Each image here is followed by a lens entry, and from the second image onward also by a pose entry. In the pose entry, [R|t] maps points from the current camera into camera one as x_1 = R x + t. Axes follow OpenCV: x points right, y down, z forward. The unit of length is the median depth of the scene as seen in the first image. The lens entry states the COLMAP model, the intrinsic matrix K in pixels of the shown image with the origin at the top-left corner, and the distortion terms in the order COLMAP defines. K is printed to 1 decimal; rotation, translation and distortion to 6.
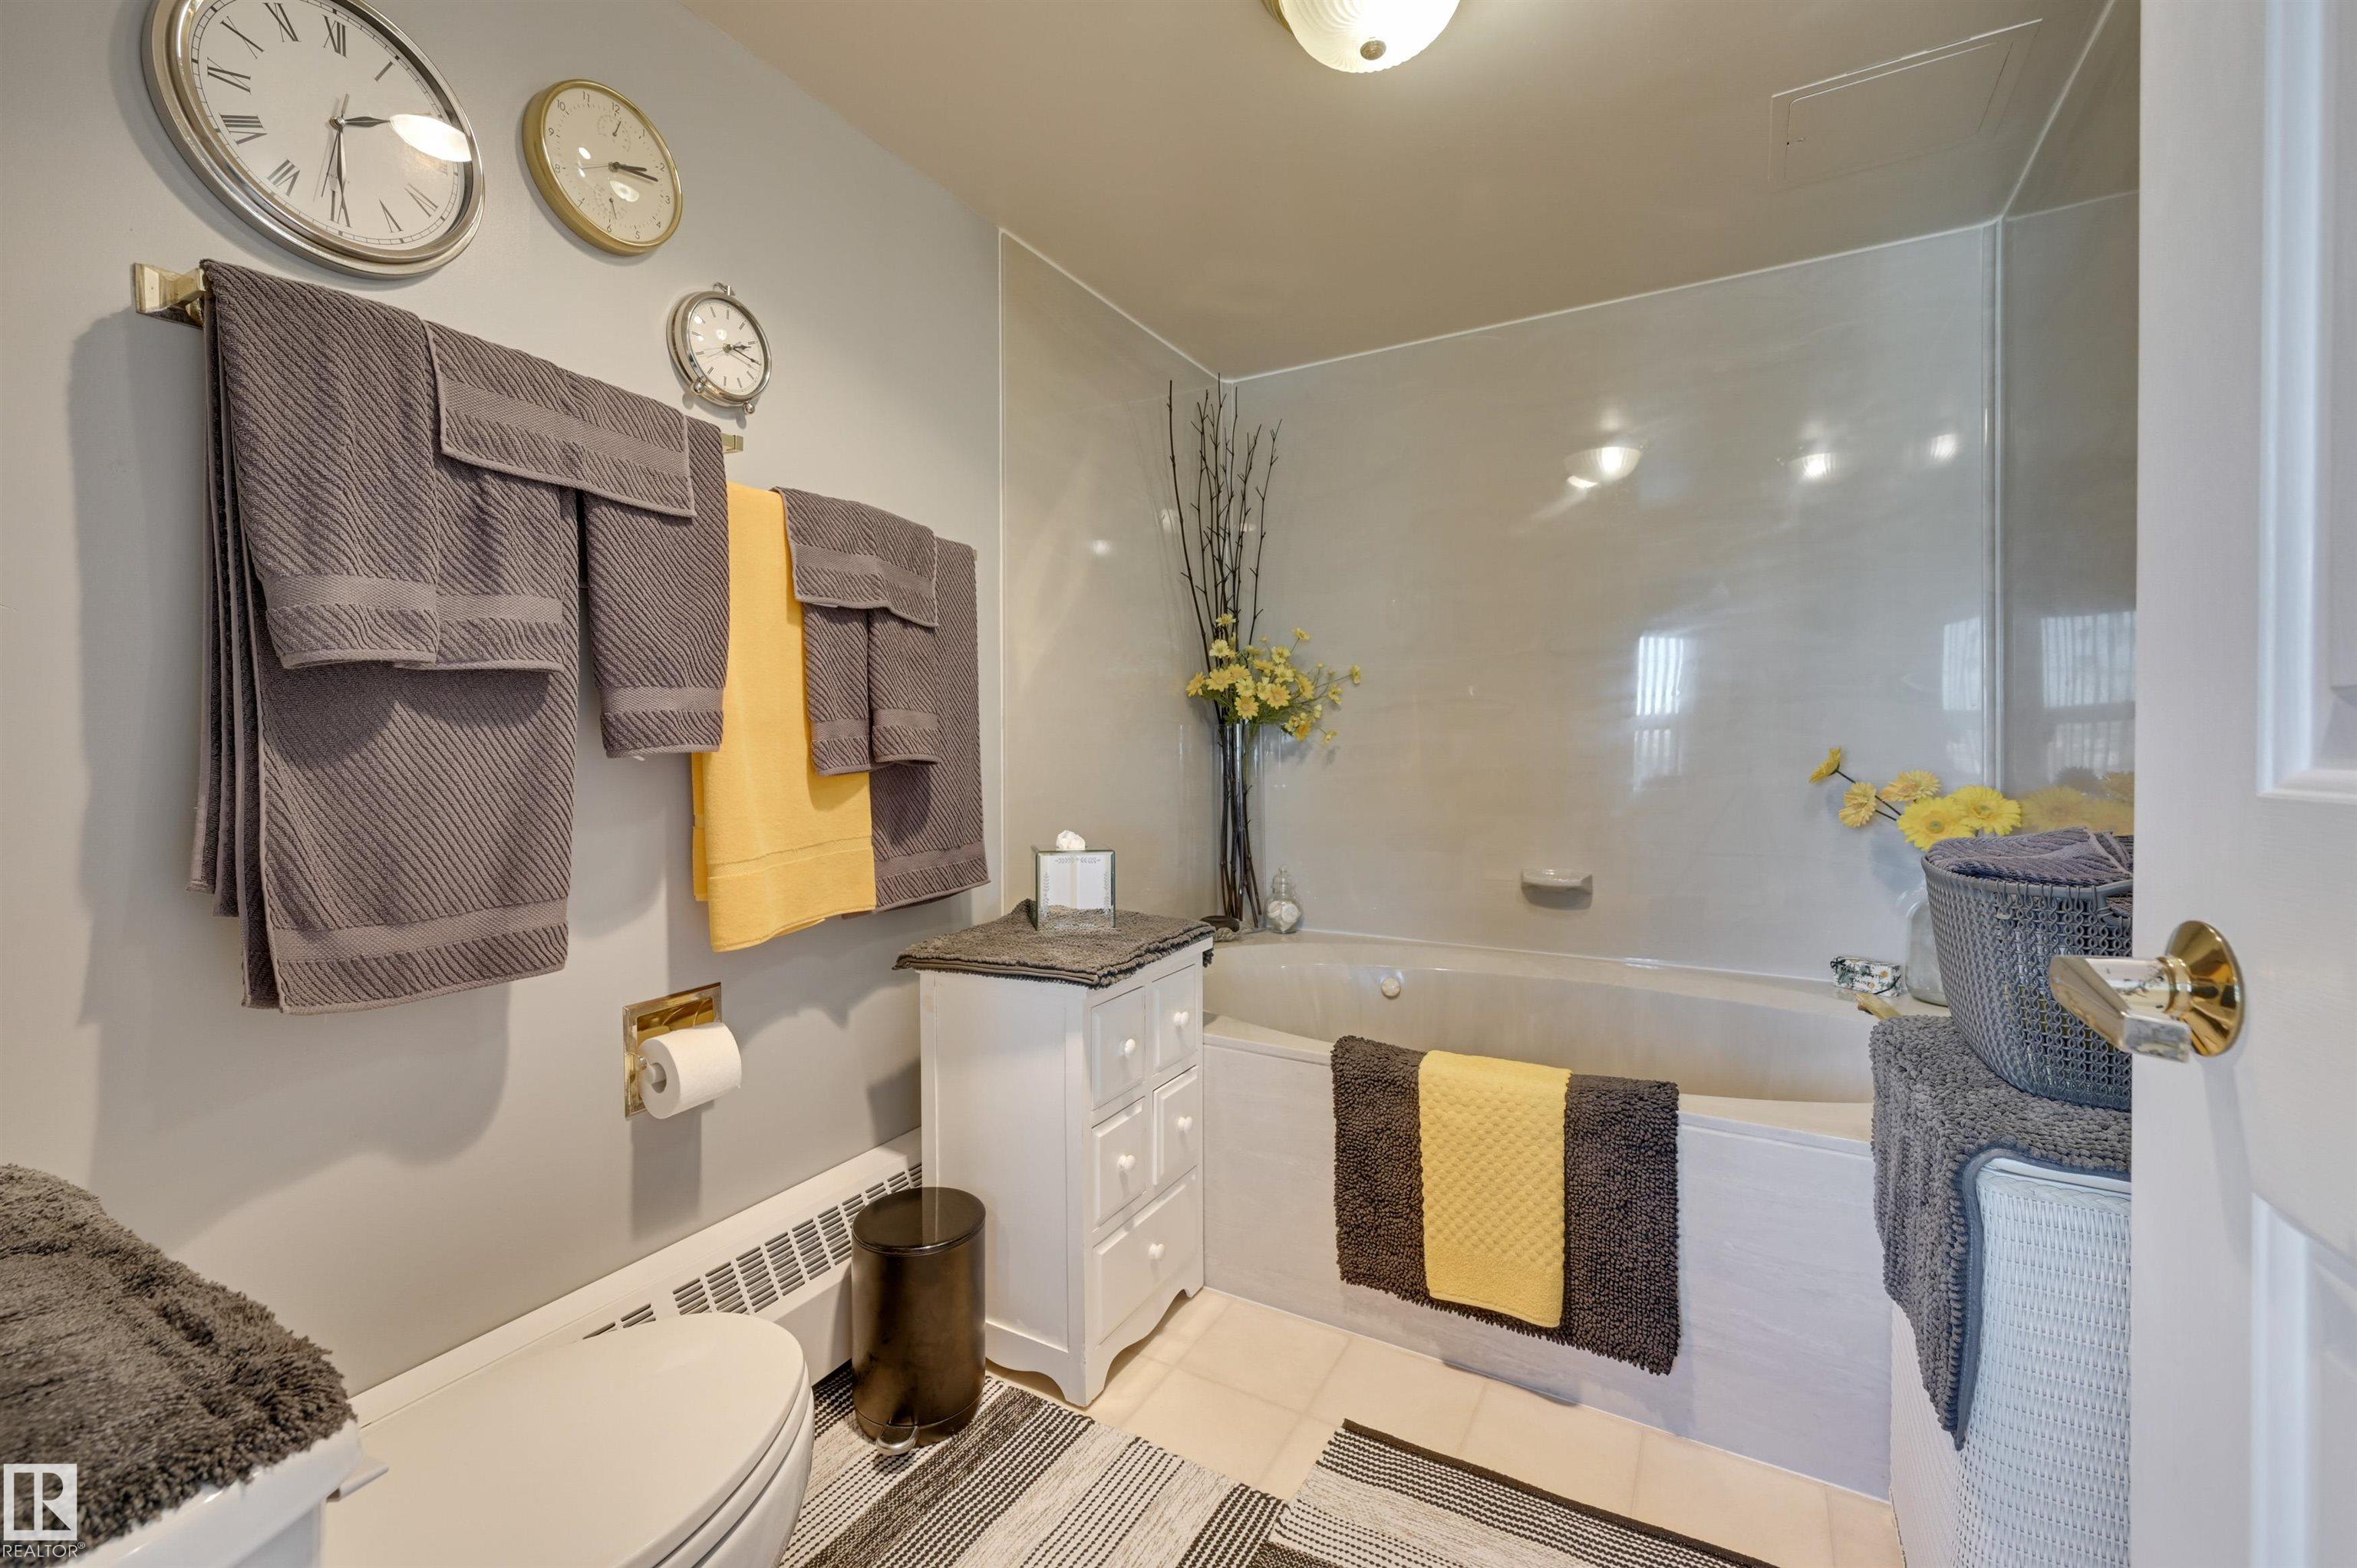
lens RADIAL K [[1009.4, 0, 1180.8], [0, 1009.4, 771.2], [0, 0, 1]] dist [-0.001427, 0.000064]
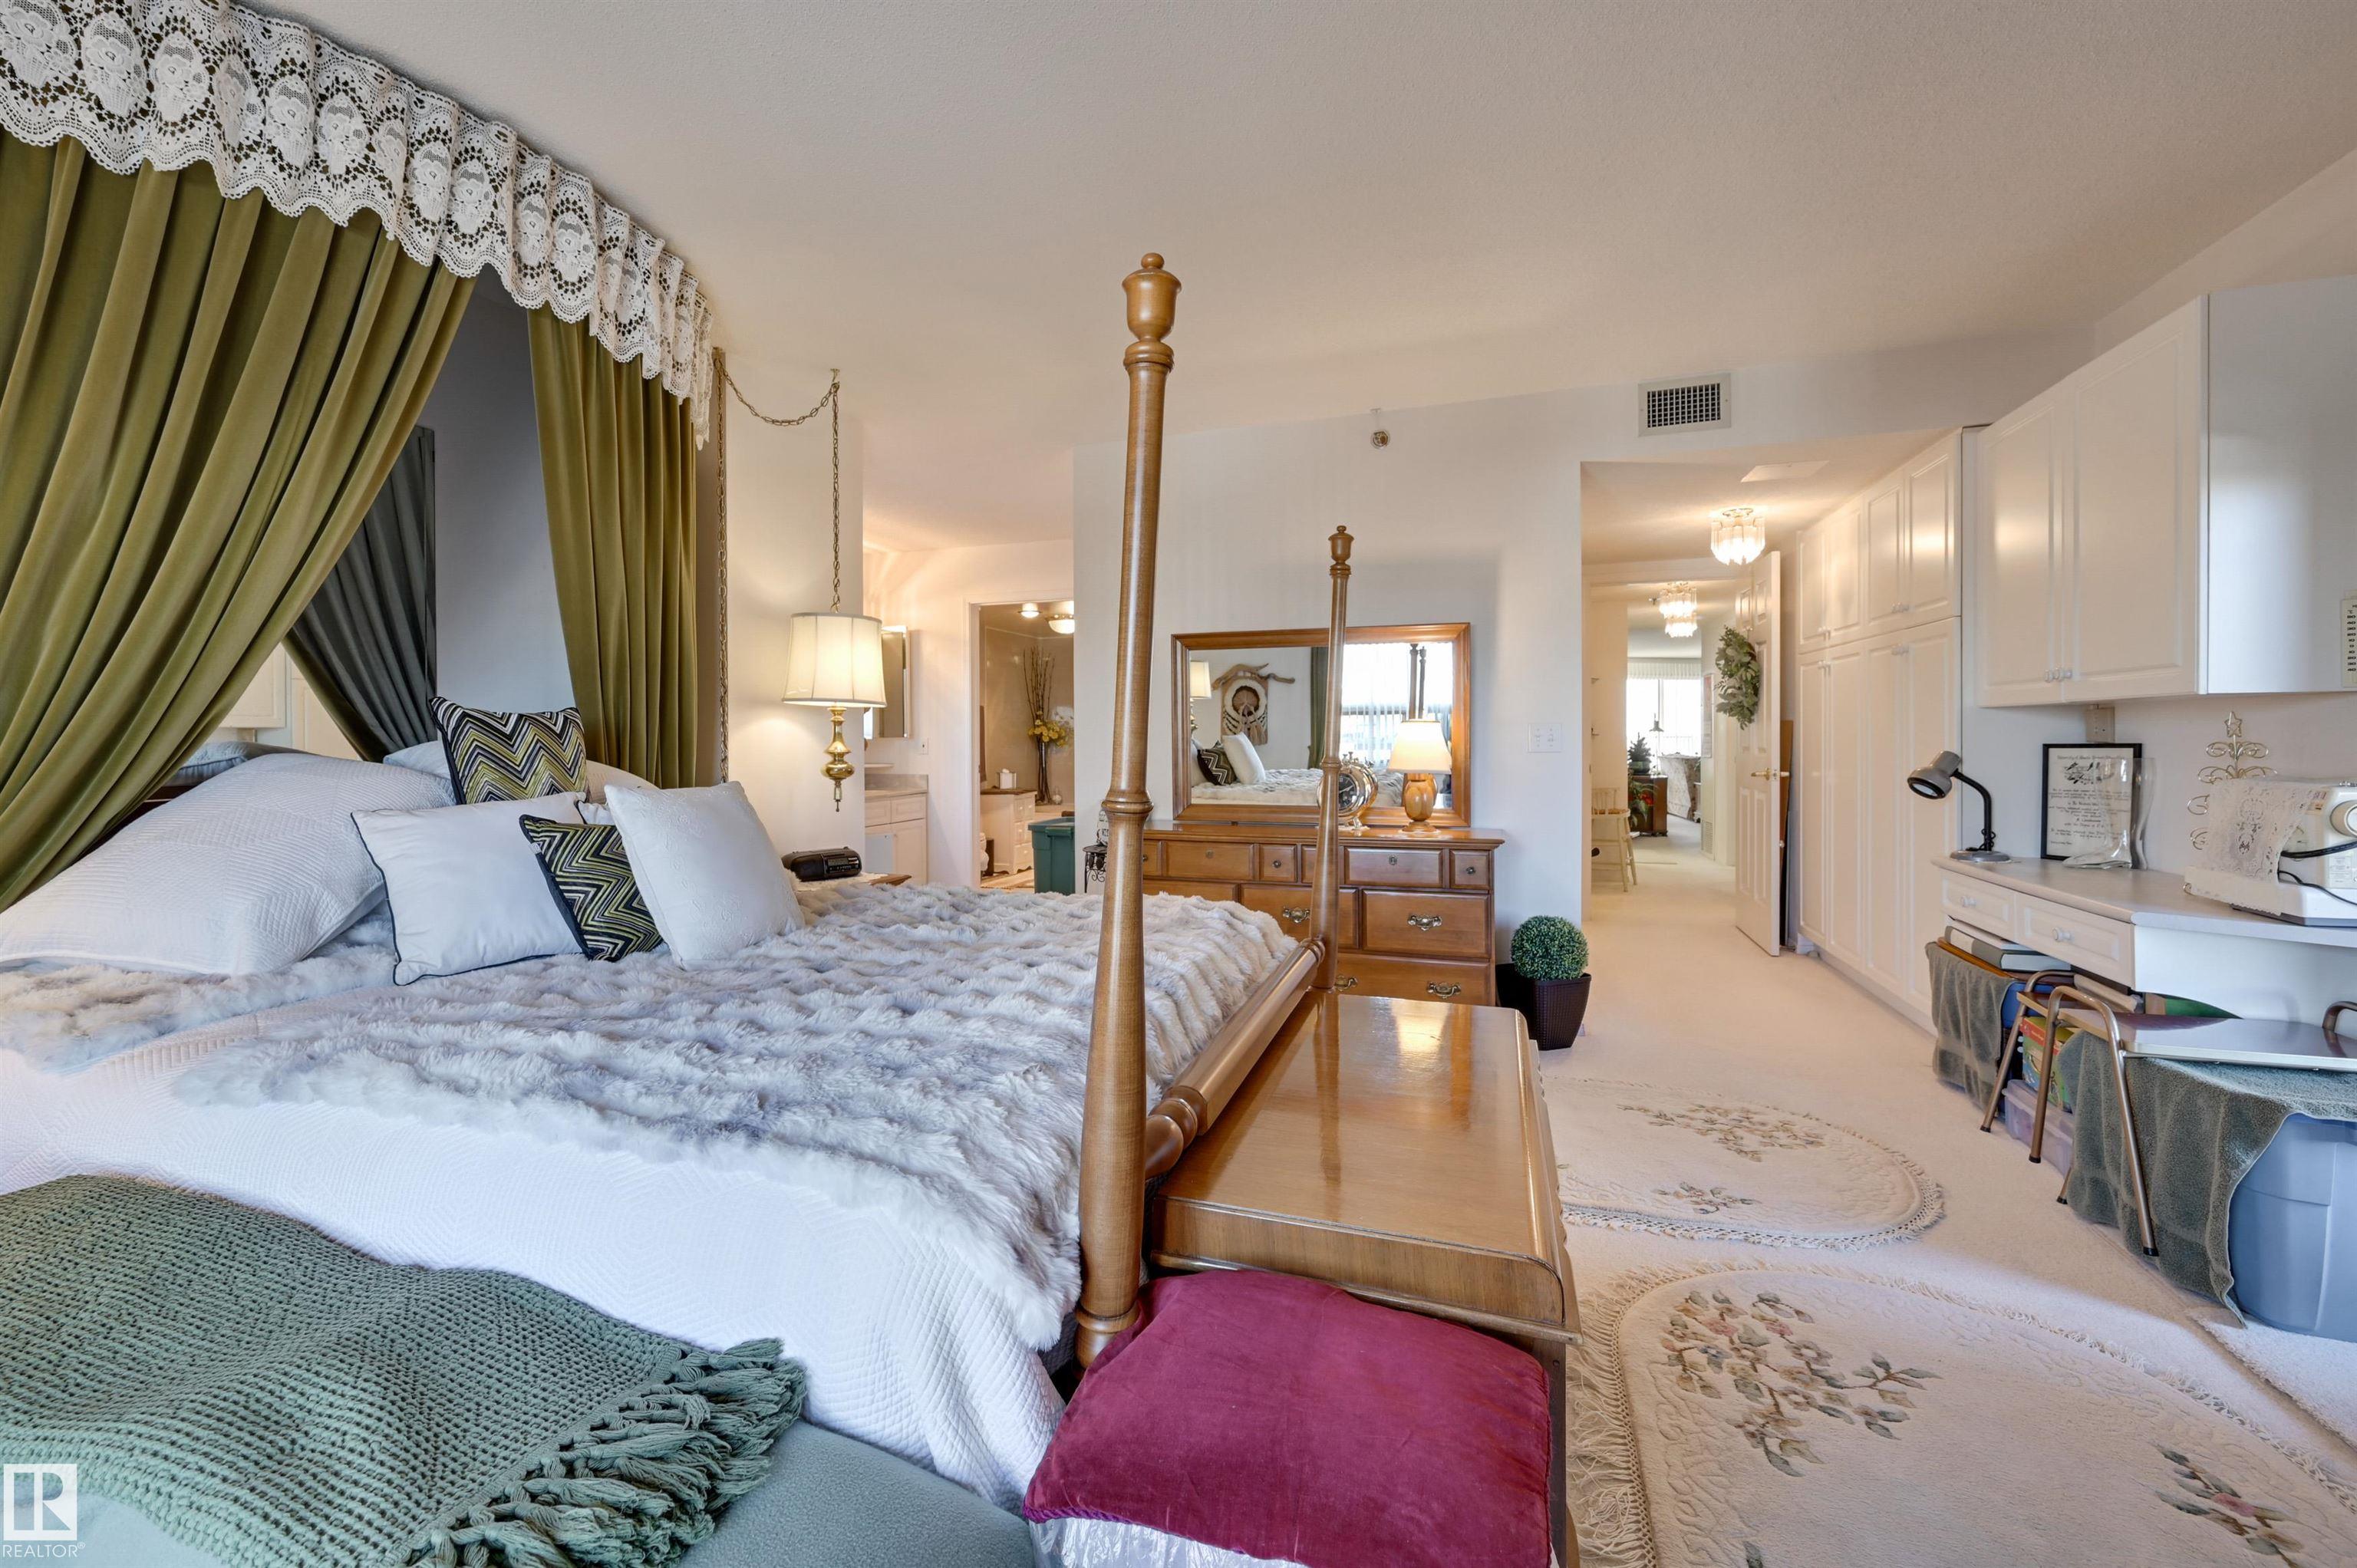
lens RADIAL K [[927.6, 0, 1165.1], [0, 927.6, 765.3], [0, 0, 1]] dist [-0.000070, -0.000088]
pose [[0.985663, 0.000430, 0.168727, -0.109506], [-0.000325, 1.000000, -0.000648, 0.049868], [-0.168727, 0.000584, 0.985663, -3.589129]]
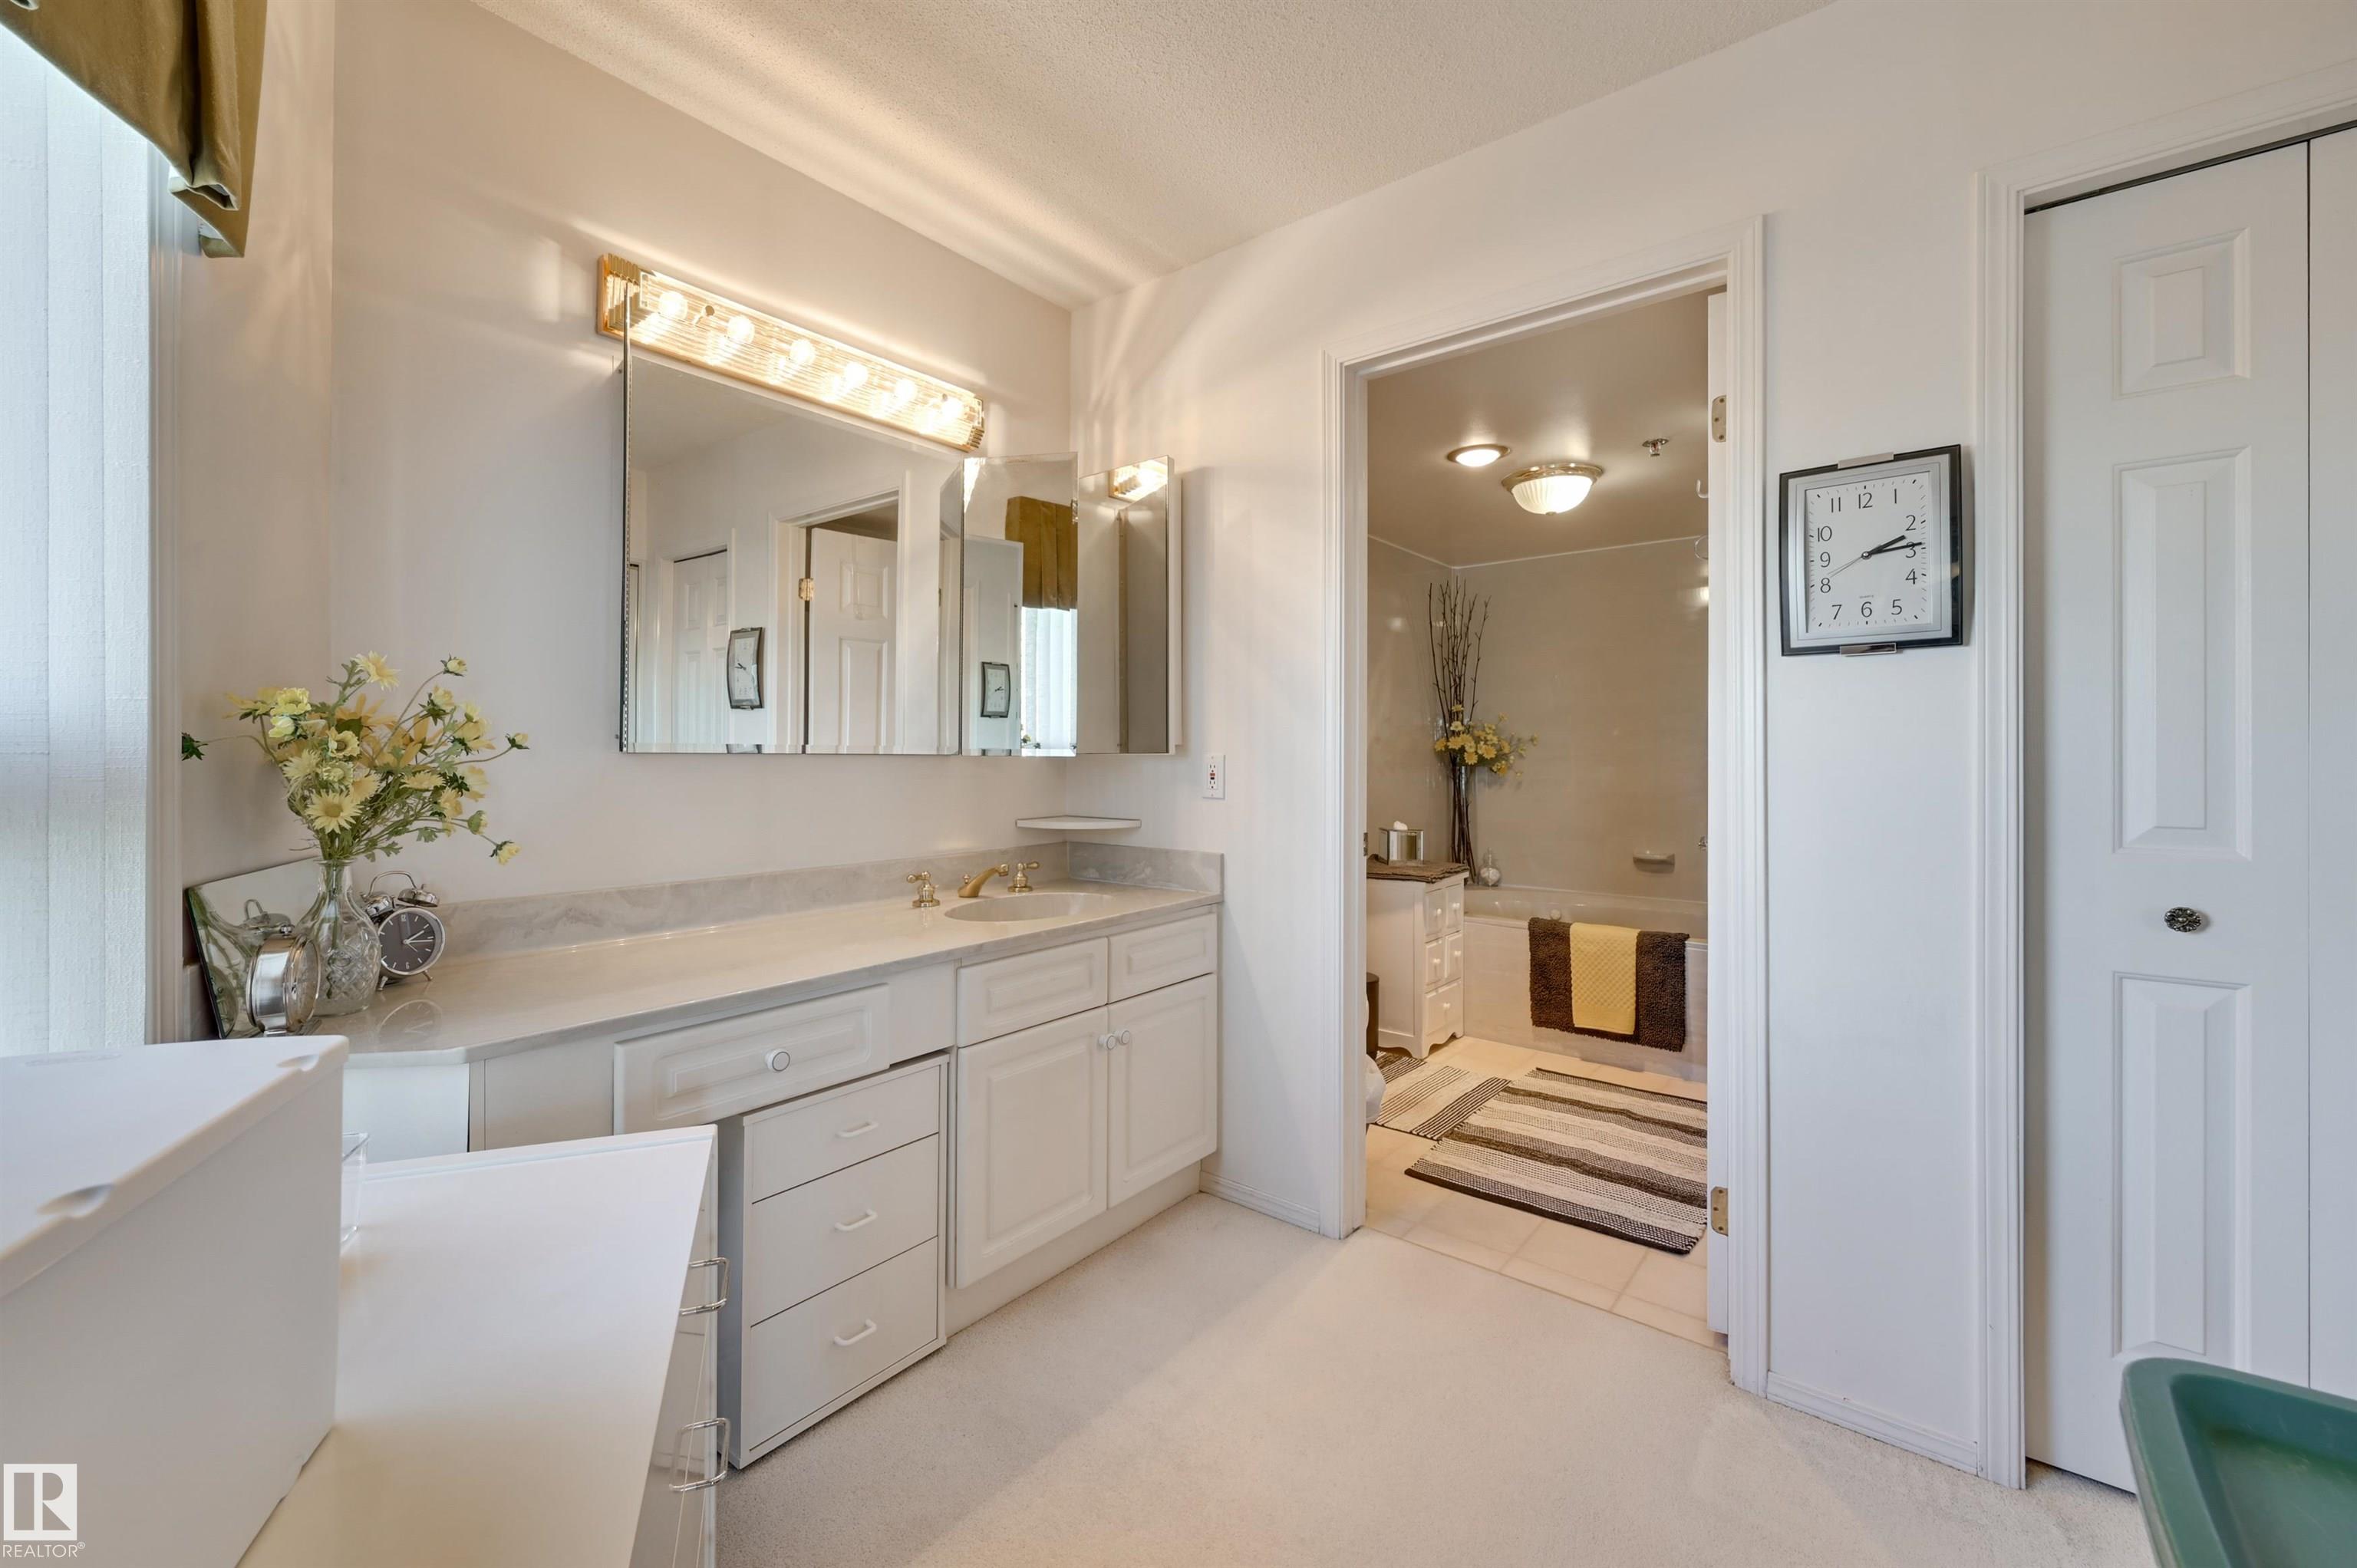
lens RADIAL K [[927.6, 0, 1165.1], [0, 927.6, 765.3], [0, 0, 1]] dist [-0.000070, -0.000088]
pose [[0.981976, 0.005588, -0.188920, -0.246891], [-0.009654, 0.999741, -0.020611, -0.017156], [0.188756, 0.022064, 0.981776, -1.140309]]
